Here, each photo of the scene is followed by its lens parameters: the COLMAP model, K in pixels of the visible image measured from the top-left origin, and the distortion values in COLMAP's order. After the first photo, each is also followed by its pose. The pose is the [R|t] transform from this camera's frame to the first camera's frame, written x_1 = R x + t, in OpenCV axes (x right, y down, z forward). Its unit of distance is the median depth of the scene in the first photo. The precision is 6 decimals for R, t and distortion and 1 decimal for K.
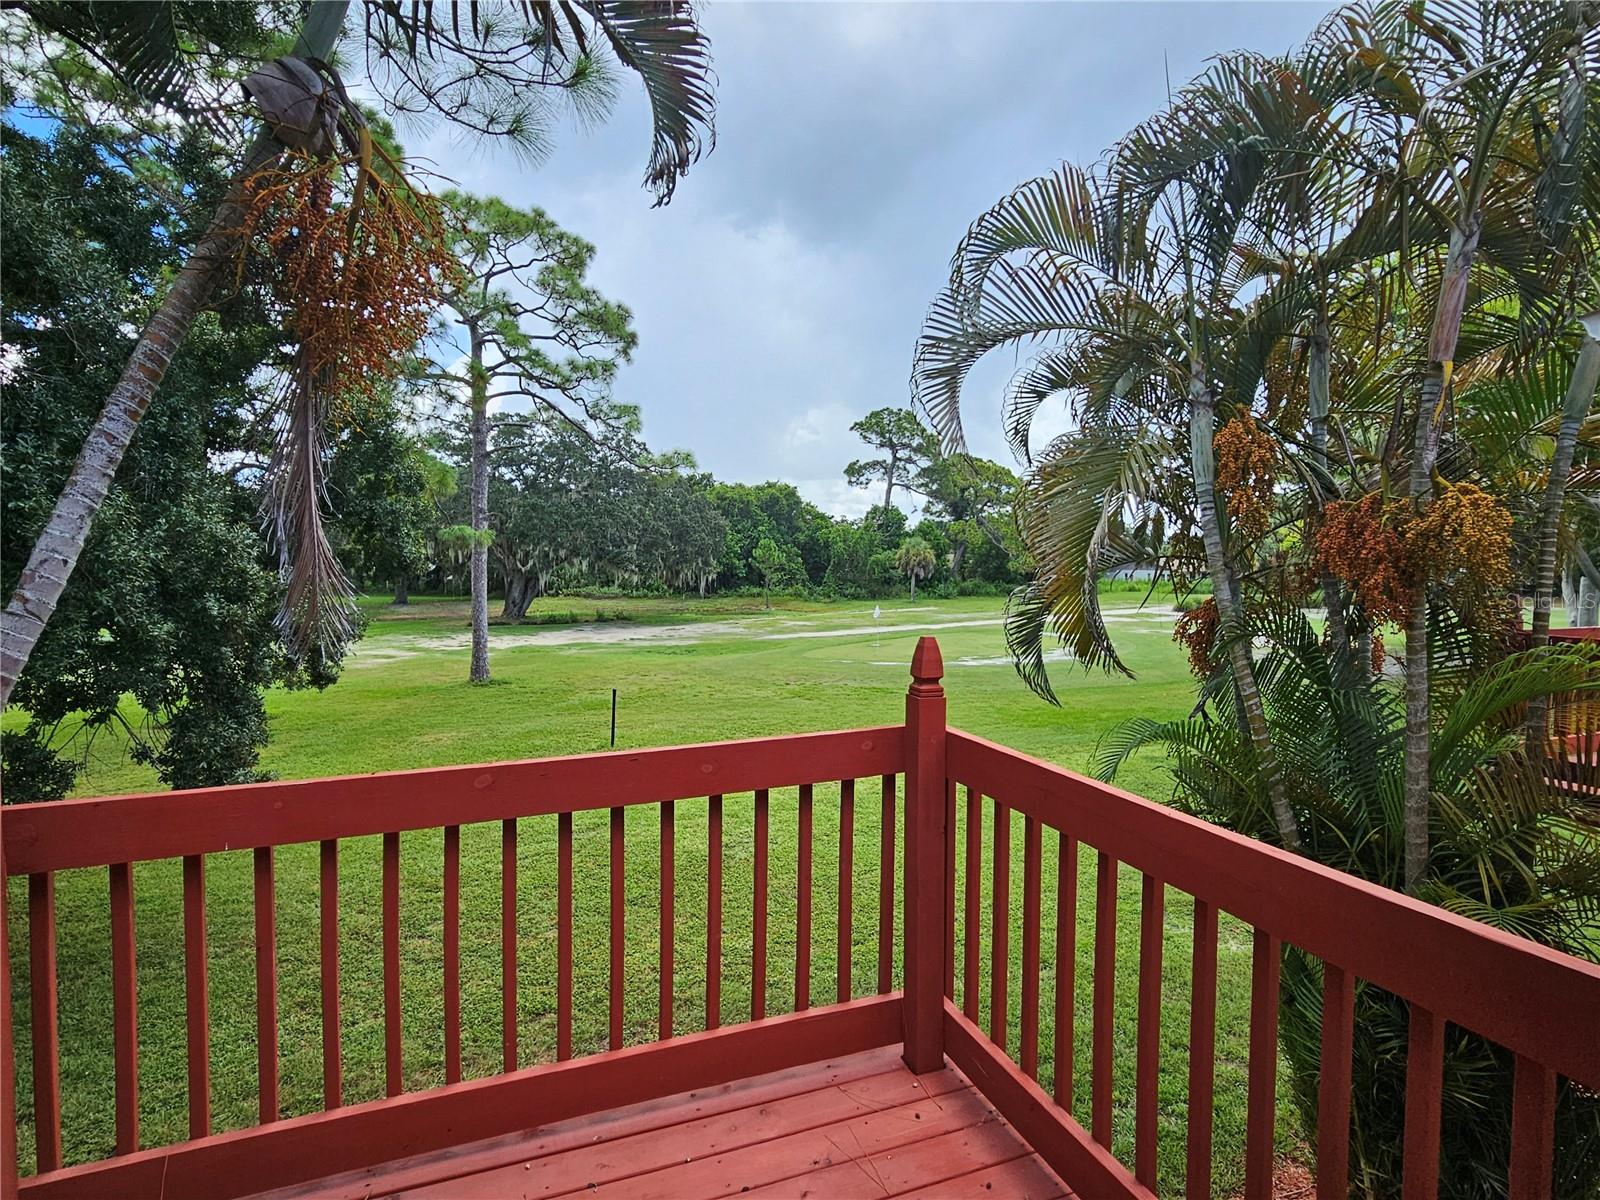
lens RADIAL K [[847.0, 0, 800.7], [0, 847.0, 602.6], [0, 0, 1]] dist [-0.006000, 0.000453]
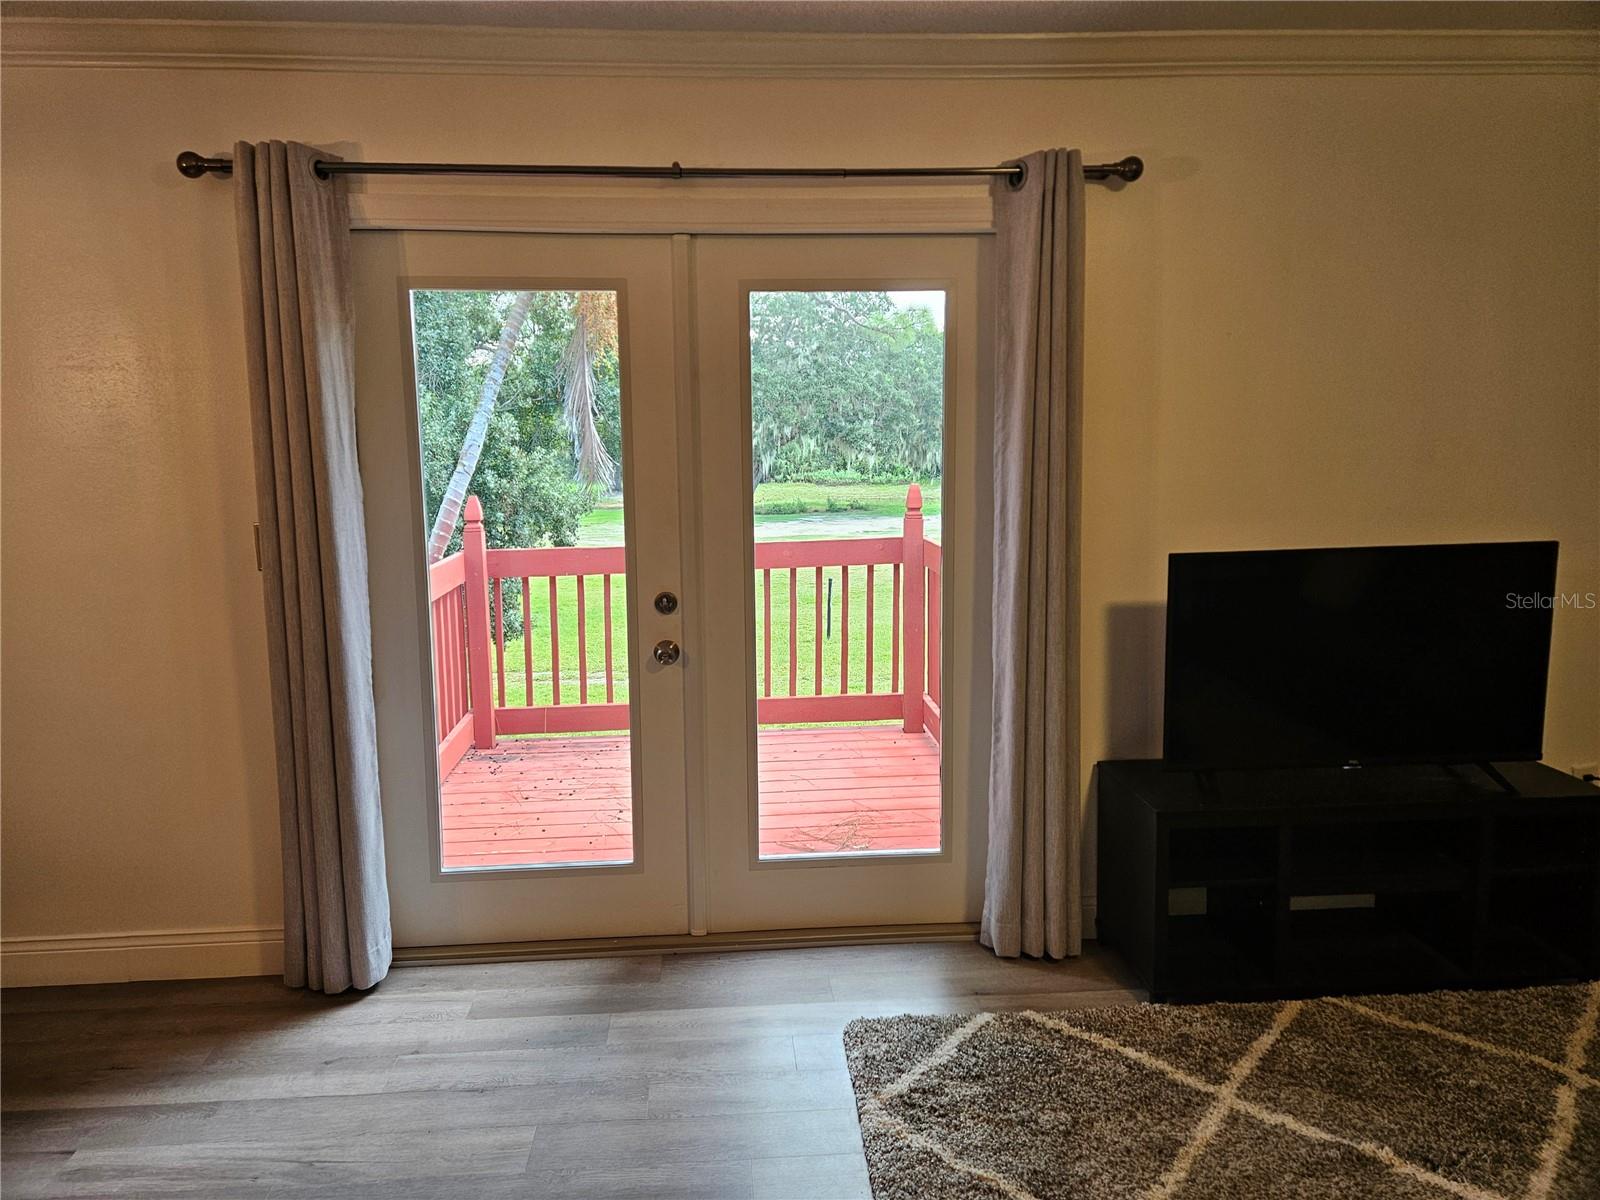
lens RADIAL K [[1071.3, 0, 788.2], [0, 1071.3, 611.3], [0, 0, 1]] dist [0.020949, -0.009622]
pose [[0.960595, 0.029619, -0.276369, 0.031984], [0.001336, 0.993802, 0.111152, 0.003537], [0.277948, -0.107142, 0.954602, -0.074183]]
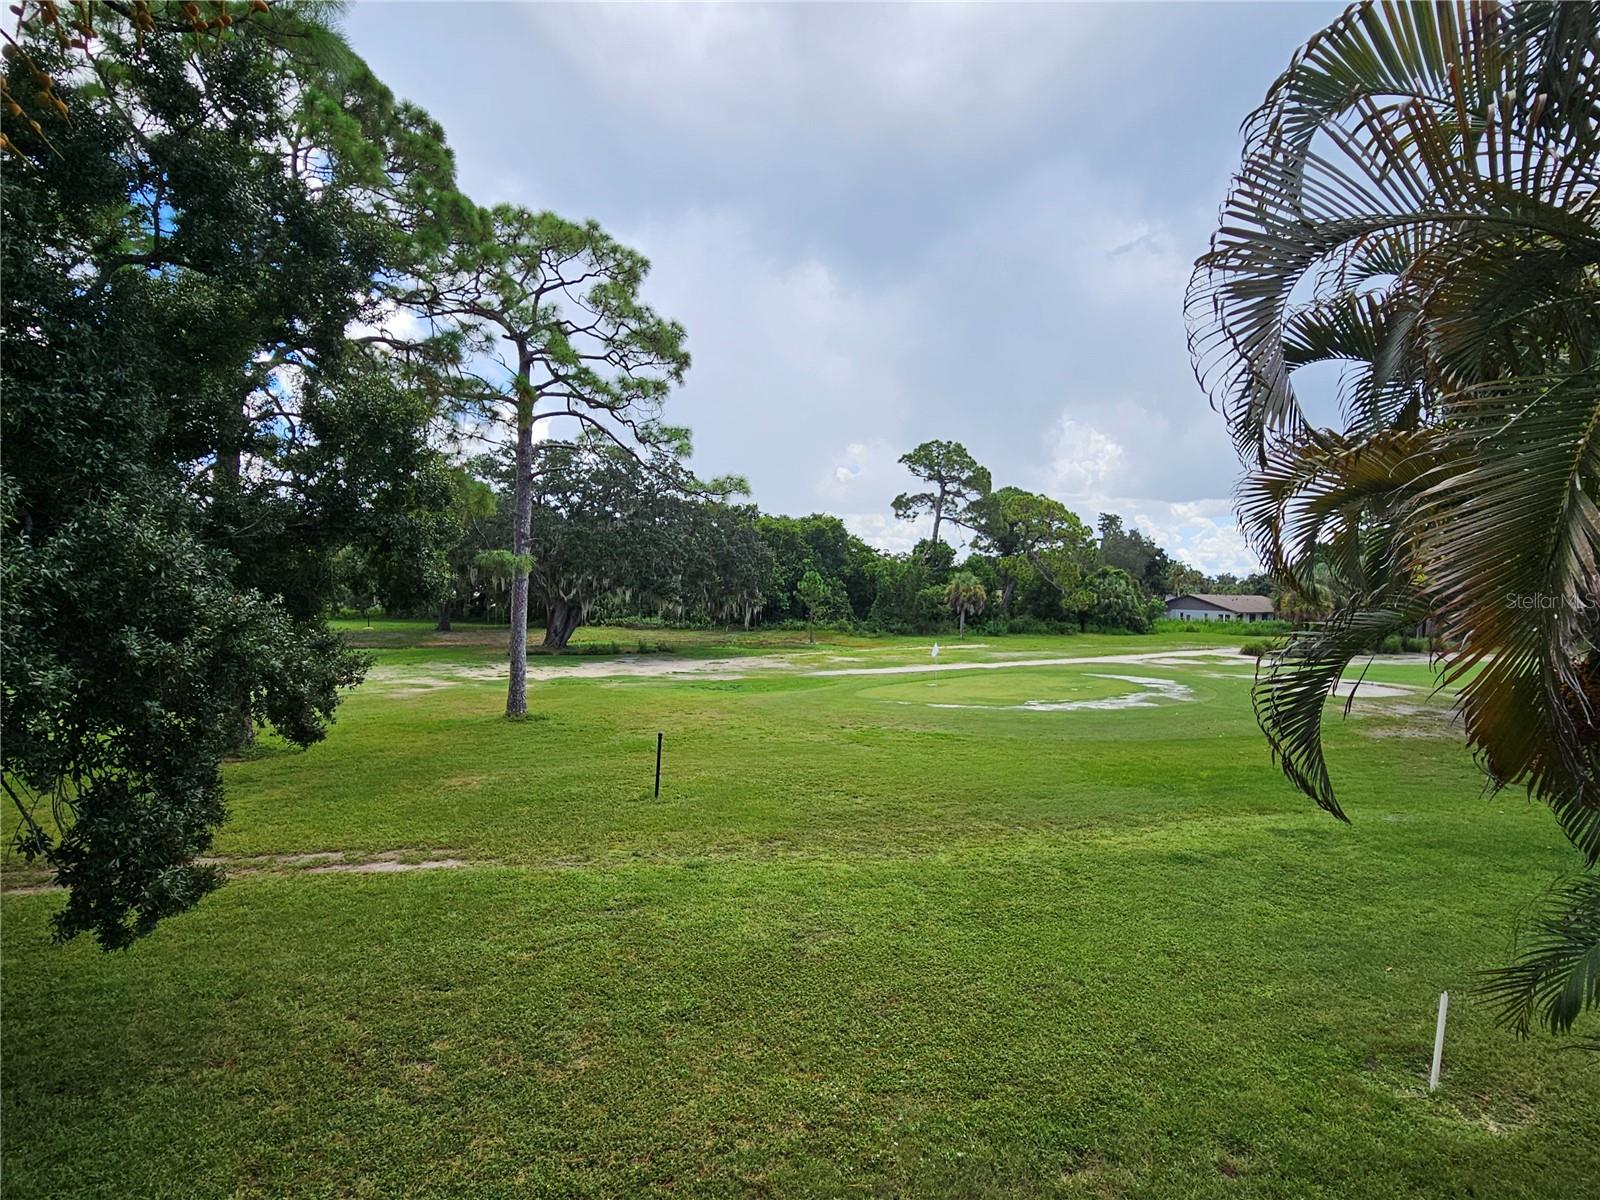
lens RADIAL K [[847.0, 0, 800.4], [0, 847.0, 599.0], [0, 0, 1]] dist [-0.006000, 0.000453]
pose [[0.998743, 0.017661, -0.046909, -0.015534], [-0.019669, 0.998894, -0.042709, -0.002427], [0.046102, 0.043578, 0.997986, 0.050331]]
